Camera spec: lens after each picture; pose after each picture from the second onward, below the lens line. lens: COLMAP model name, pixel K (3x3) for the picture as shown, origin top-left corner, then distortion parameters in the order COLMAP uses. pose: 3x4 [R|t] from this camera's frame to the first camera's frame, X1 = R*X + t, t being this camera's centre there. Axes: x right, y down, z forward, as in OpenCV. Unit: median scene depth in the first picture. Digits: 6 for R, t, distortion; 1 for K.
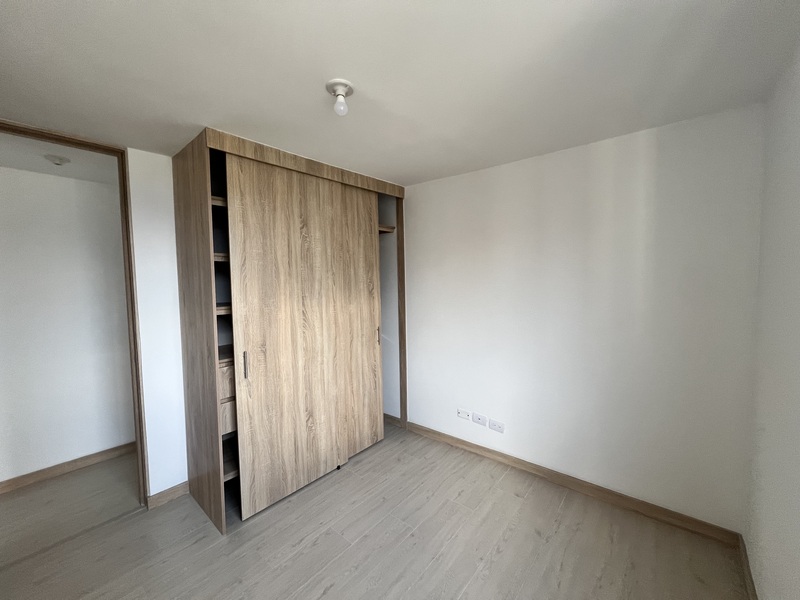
lens RADIAL K [[319.1, 0, 400.0], [0, 319.1, 300.0], [0, 0, 1]] dist [-0.000273, -0.000018]
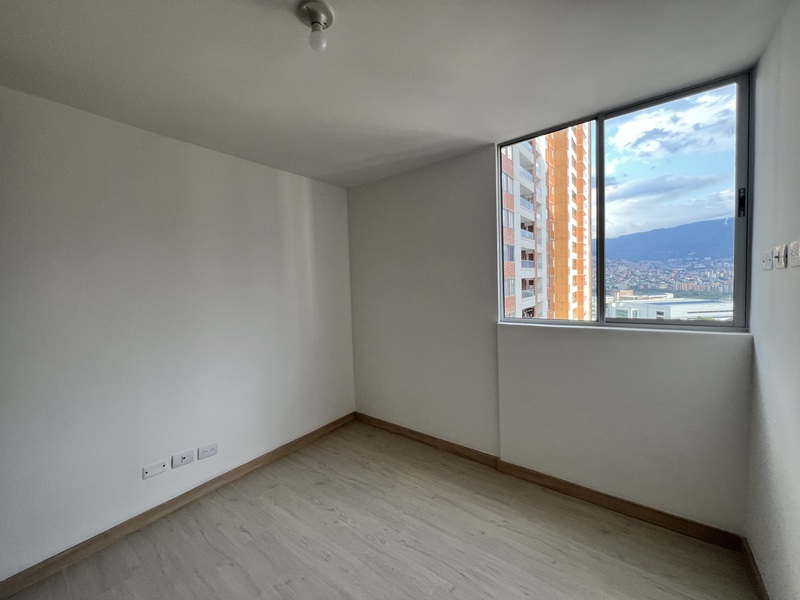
lens RADIAL K [[319.0, 0, 400.6], [0, 319.0, 298.6], [0, 0, 1]] dist [-0.003659, 0.000419]
pose [[-0.050614, -0.032766, 0.998181, -0.615264], [0.093361, 0.994930, 0.037394, 0.011221], [-0.994345, 0.095083, -0.047299, 0.553834]]
